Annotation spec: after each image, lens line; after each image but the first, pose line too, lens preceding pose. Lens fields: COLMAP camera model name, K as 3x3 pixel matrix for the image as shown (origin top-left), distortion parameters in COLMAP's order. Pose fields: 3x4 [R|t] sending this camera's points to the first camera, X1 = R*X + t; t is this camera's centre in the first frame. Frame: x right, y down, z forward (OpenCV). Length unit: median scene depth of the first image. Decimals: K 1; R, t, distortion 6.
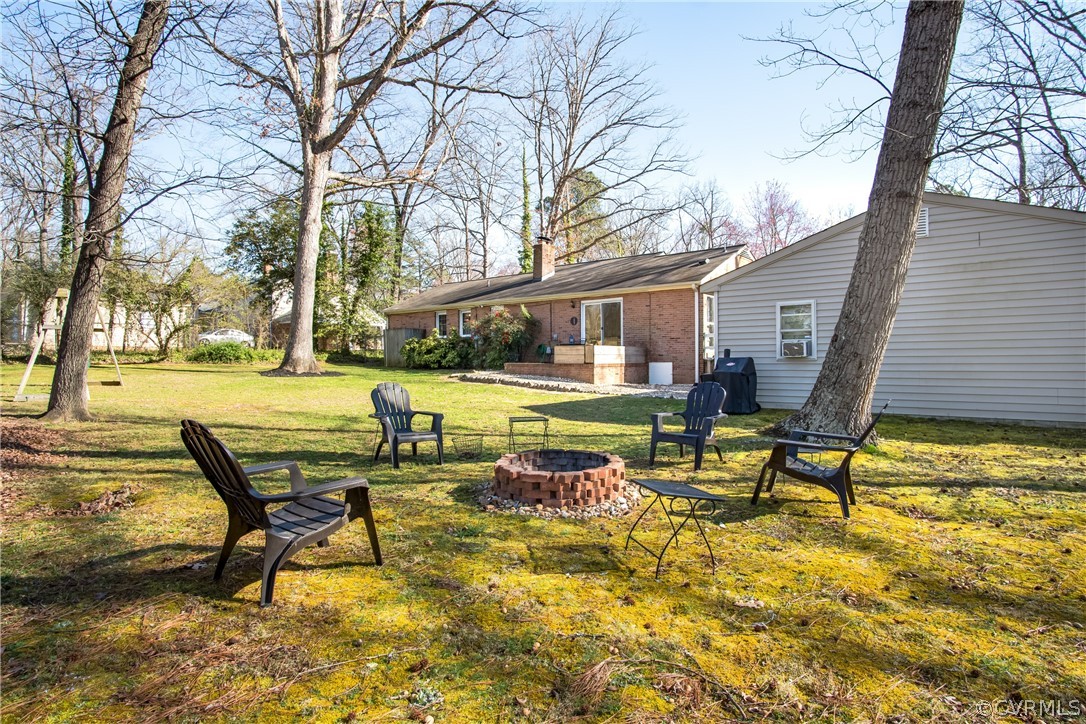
lens RADIAL K [[579.6, 0, 540.8], [0, 579.6, 359.7], [0, 0, 1]] dist [-0.033844, 0.005824]
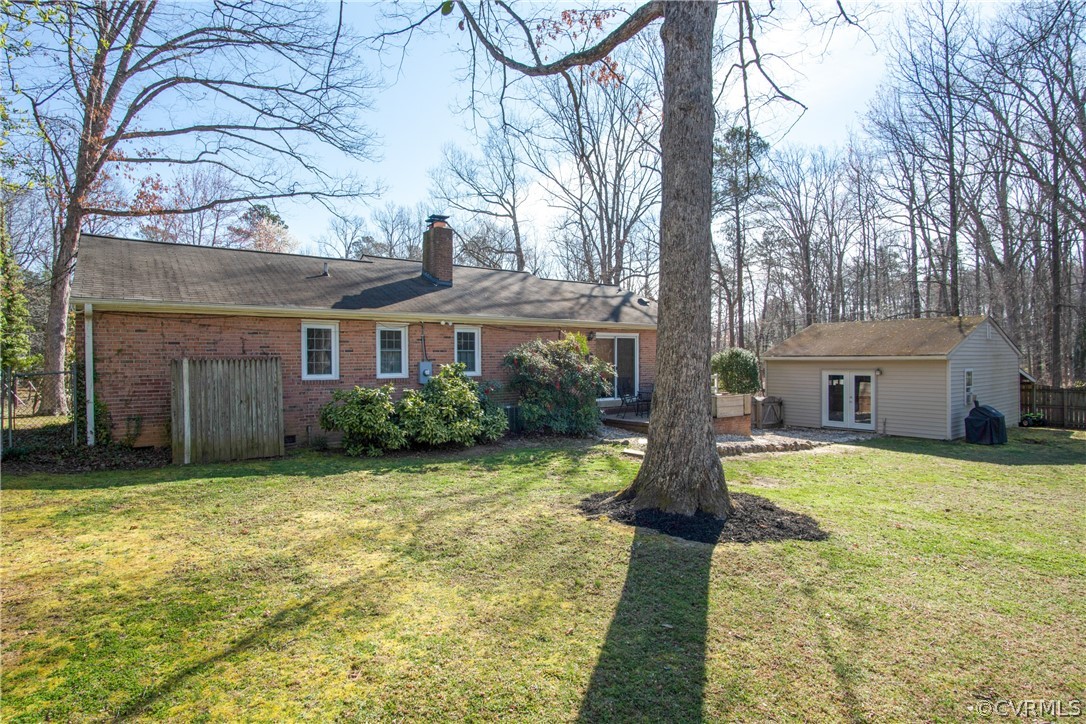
lens RADIAL K [[579.6, 0, 542.1], [0, 579.6, 360.3], [0, 0, 1]] dist [-0.033844, 0.005824]
pose [[0.238335, -0.000158, 0.971183, -0.634983], [0.002772, 0.999996, -0.000518, -0.057674], [-0.971179, 0.002816, 0.238334, 0.801519]]
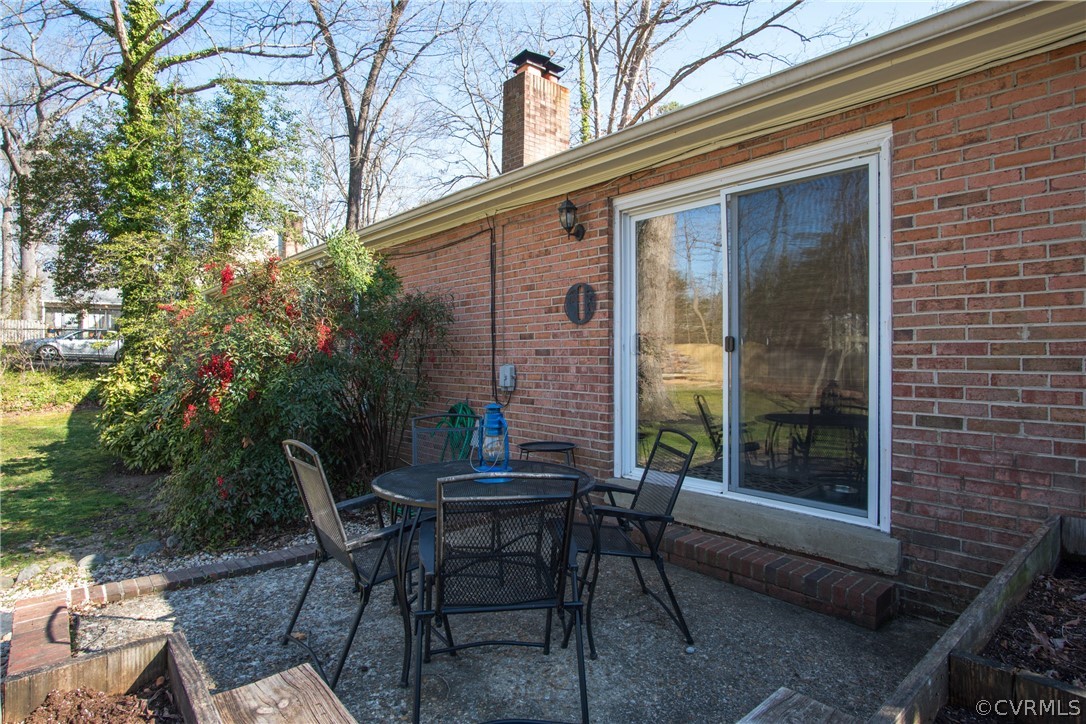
lens RADIAL K [[579.6, 0, 541.4], [0, 579.6, 358.3], [0, 0, 1]] dist [-0.033844, 0.005824]
pose [[0.985874, 0.004163, -0.167434, 0.070536], [-0.002664, 0.999954, 0.009178, -0.045297], [0.167465, -0.008602, 0.985841, 0.729356]]
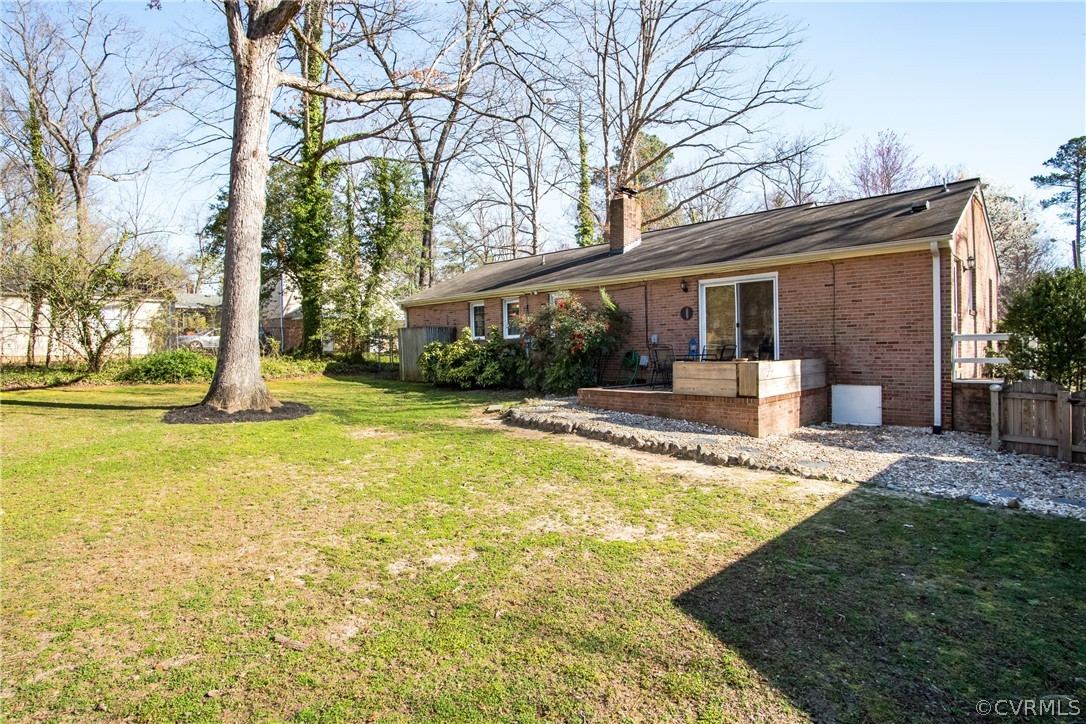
lens RADIAL K [[579.6, 0, 541.0], [0, 579.6, 360.4], [0, 0, 1]] dist [-0.033844, 0.005824]
pose [[0.996468, -0.012624, -0.083022, -0.042243], [0.014489, 0.999655, 0.021889, -0.029707], [0.082717, -0.023015, 0.996307, 0.342893]]
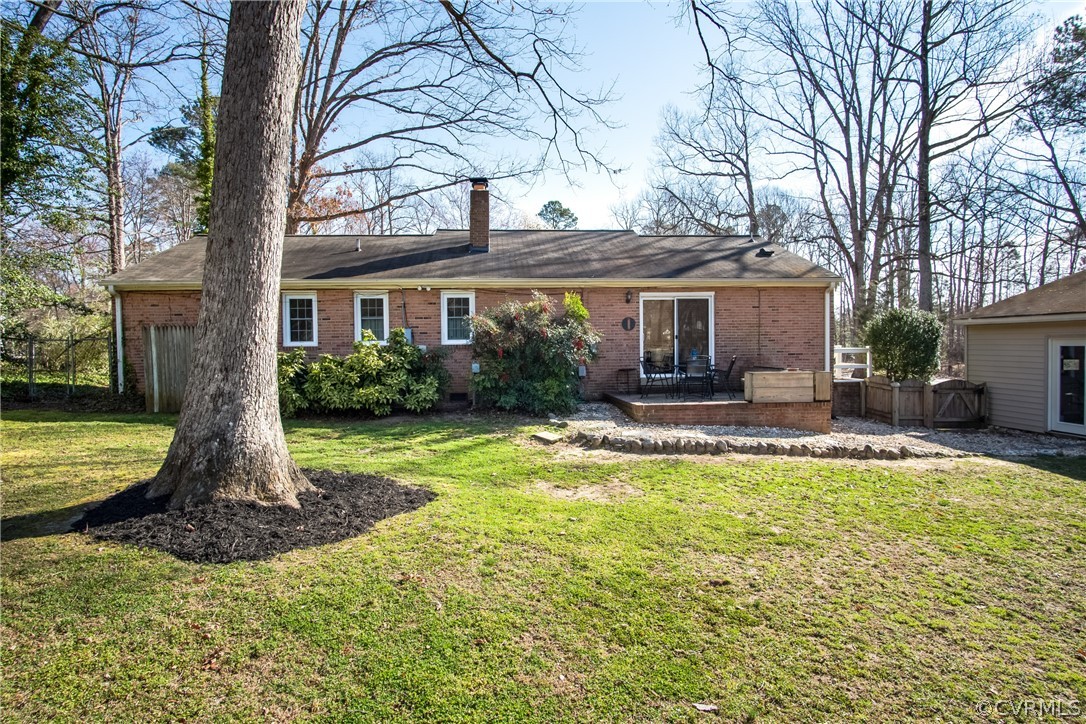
lens RADIAL K [[579.6, 0, 539.7], [0, 579.6, 360.0], [0, 0, 1]] dist [-0.033844, 0.005824]
pose [[0.723360, -0.021365, 0.690140, -0.403695], [0.007957, 0.999713, 0.022608, -0.039025], [-0.690425, -0.010862, 0.723322, 0.560558]]
